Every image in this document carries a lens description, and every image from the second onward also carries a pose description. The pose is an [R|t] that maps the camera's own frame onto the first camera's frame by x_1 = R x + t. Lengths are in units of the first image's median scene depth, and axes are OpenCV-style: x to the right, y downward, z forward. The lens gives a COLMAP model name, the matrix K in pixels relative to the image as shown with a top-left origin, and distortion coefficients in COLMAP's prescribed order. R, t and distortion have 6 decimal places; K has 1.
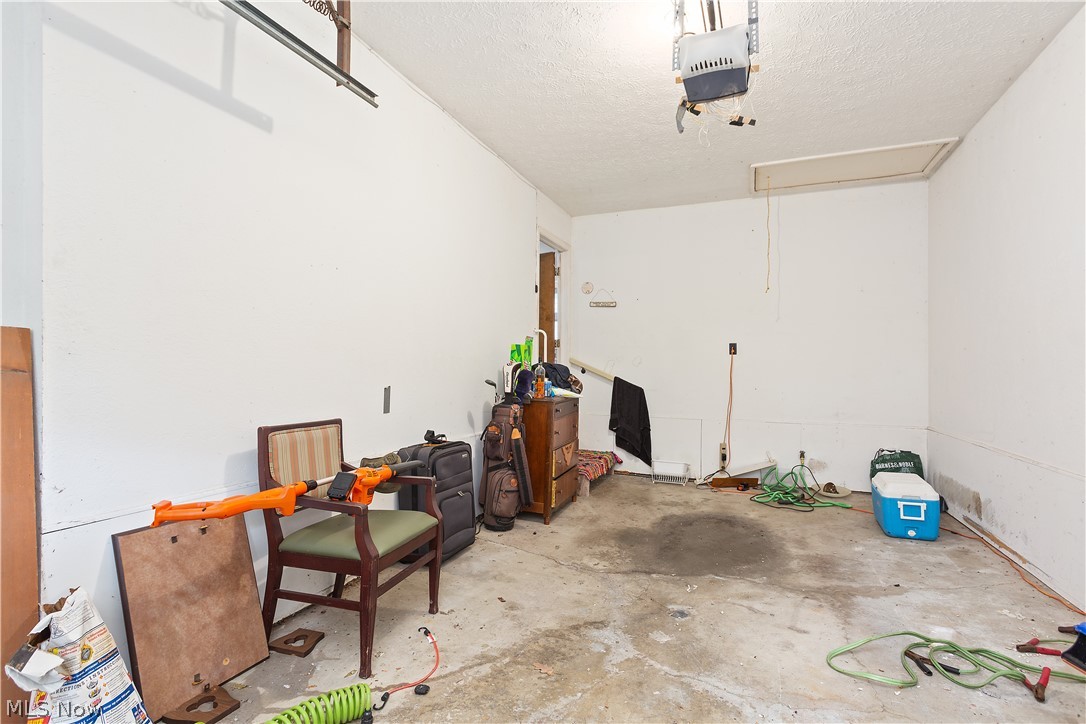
lens RADIAL K [[527.1, 0, 545.4], [0, 527.1, 368.0], [0, 0, 1]] dist [0.001256, 0.000221]
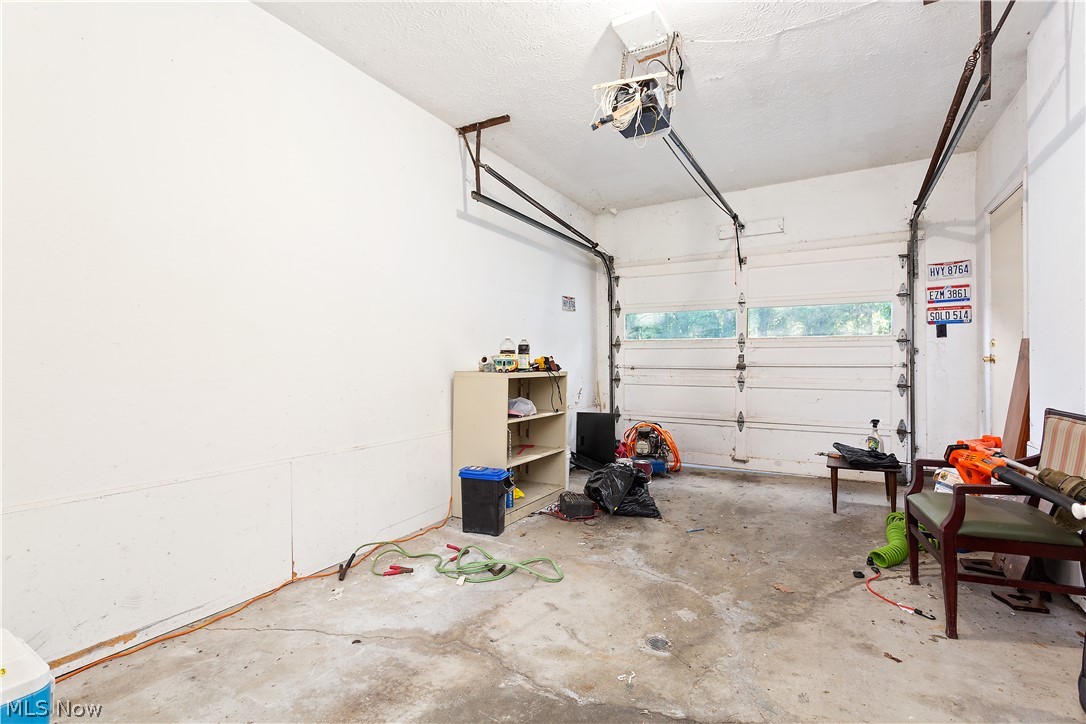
lens RADIAL K [[527.1, 0, 541.7], [0, 527.1, 364.3], [0, 0, 1]] dist [0.001256, 0.000221]
pose [[-0.991422, 0.003012, 0.130665, 0.349551], [0.001877, 0.999959, -0.008812, 0.021988], [-0.130686, -0.008491, -0.991387, 1.995874]]
